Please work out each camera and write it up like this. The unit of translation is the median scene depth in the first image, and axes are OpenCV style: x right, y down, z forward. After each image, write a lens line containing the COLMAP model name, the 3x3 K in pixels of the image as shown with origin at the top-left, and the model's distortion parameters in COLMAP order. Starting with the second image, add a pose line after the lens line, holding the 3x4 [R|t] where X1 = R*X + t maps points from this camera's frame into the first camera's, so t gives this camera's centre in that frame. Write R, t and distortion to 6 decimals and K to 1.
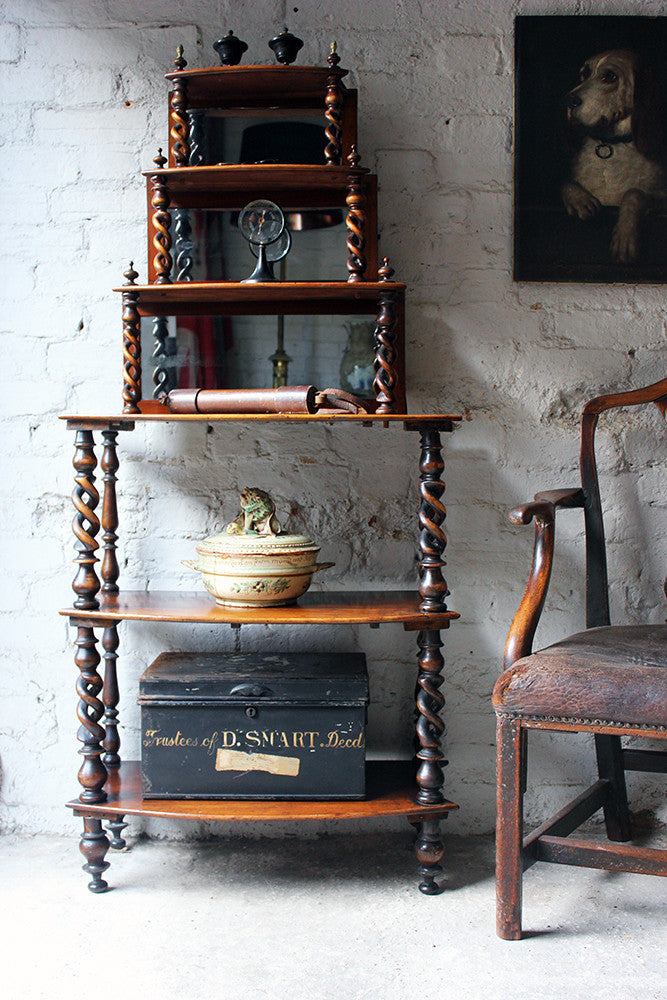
lens RADIAL K [[1162.2, 0, 333.8], [0, 1162.2, 513.9], [0, 0, 1]] dist [-0.052550, 0.000000]
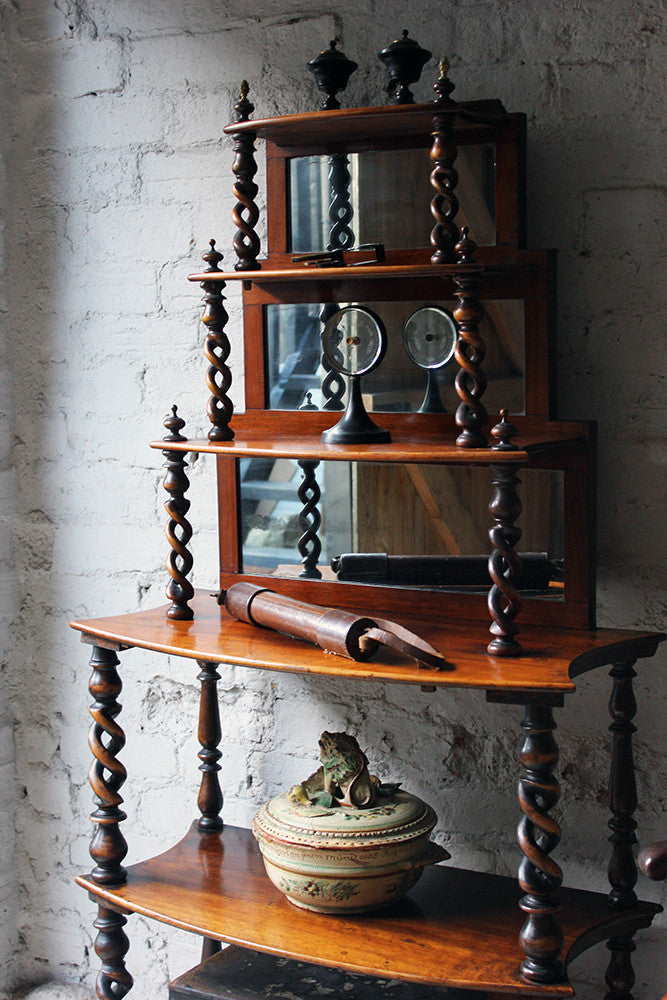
lens RADIAL K [[1578.6, 0, 339.0], [0, 1578.6, 521.1], [0, 0, 1]] dist [-0.001372, 0.000000]
pose [[0.870050, 0.055211, -0.489862, 0.349982], [-0.019764, 0.996816, 0.077244, -0.200802], [0.492567, -0.057525, 0.868371, 0.184160]]
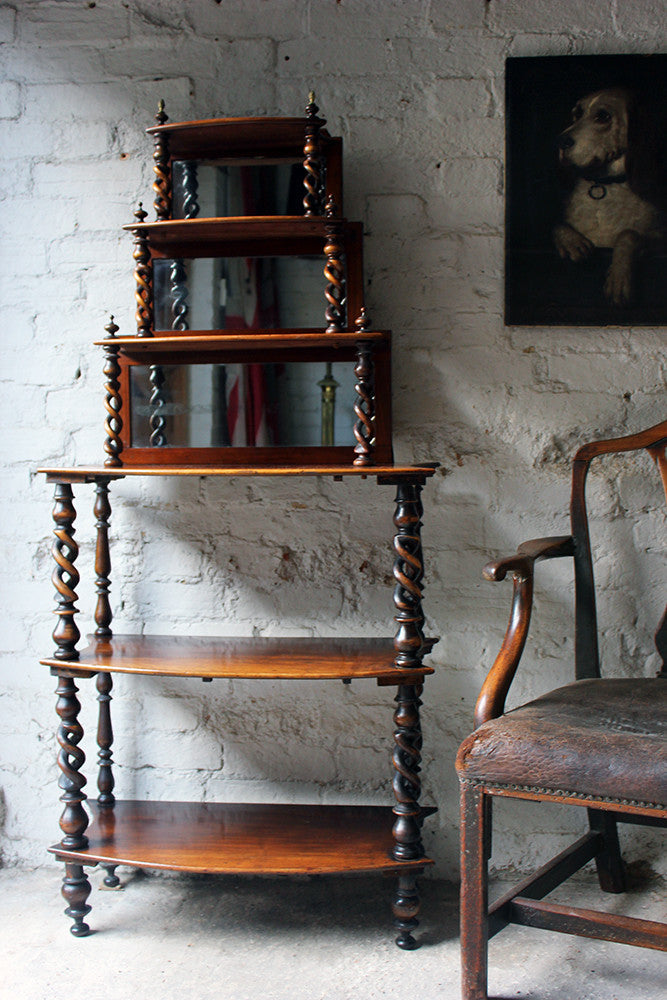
lens RADIAL K [[1090.7, 0, 338.0], [0, 1090.7, 511.6], [0, 0, 1]] dist [-0.062208, 0.000000]
pose [[0.996716, 0.001363, -0.080967, 0.088577], [-0.001365, 0.999999, 0.000025, -0.041605], [0.080967, 0.000086, 0.996717, 0.063450]]
